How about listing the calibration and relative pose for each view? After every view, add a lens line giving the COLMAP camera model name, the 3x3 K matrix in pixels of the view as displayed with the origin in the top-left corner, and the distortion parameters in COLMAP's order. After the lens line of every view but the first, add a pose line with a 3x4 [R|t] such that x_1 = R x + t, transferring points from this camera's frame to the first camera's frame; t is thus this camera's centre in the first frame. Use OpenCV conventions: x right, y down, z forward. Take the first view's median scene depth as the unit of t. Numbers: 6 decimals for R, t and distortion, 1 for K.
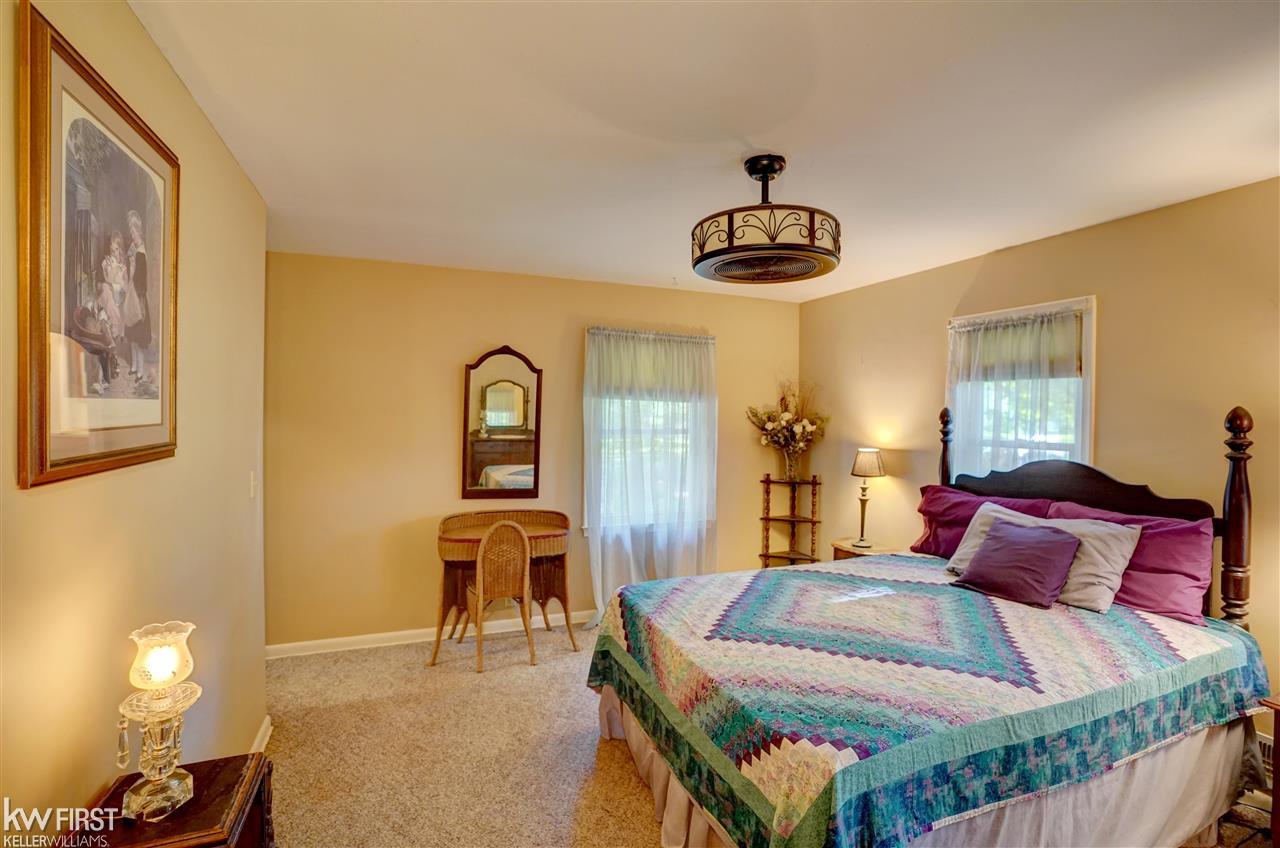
lens RADIAL K [[592.9, 0, 640.0], [0, 592.9, 424.0], [0, 0, 1]] dist [-0.073731, 0.033915]
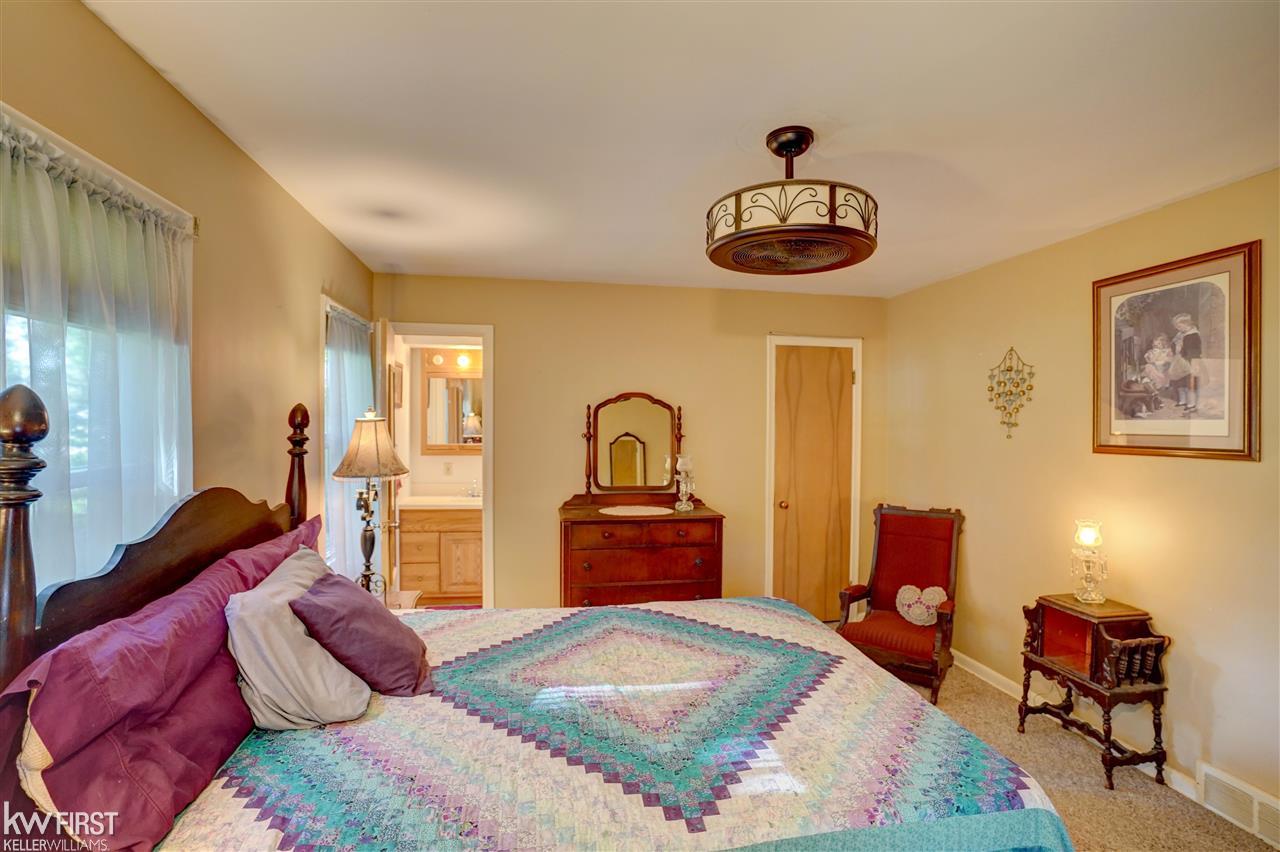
lens RADIAL K [[592.9, 0, 640.0], [0, 592.9, 426.0], [0, 0, 1]] dist [-0.073731, 0.033915]
pose [[-0.979319, -0.023722, 0.200928, 0.247565], [-0.017156, 0.999262, 0.034358, -0.035085], [-0.201595, 0.030200, -0.979003, 1.906284]]
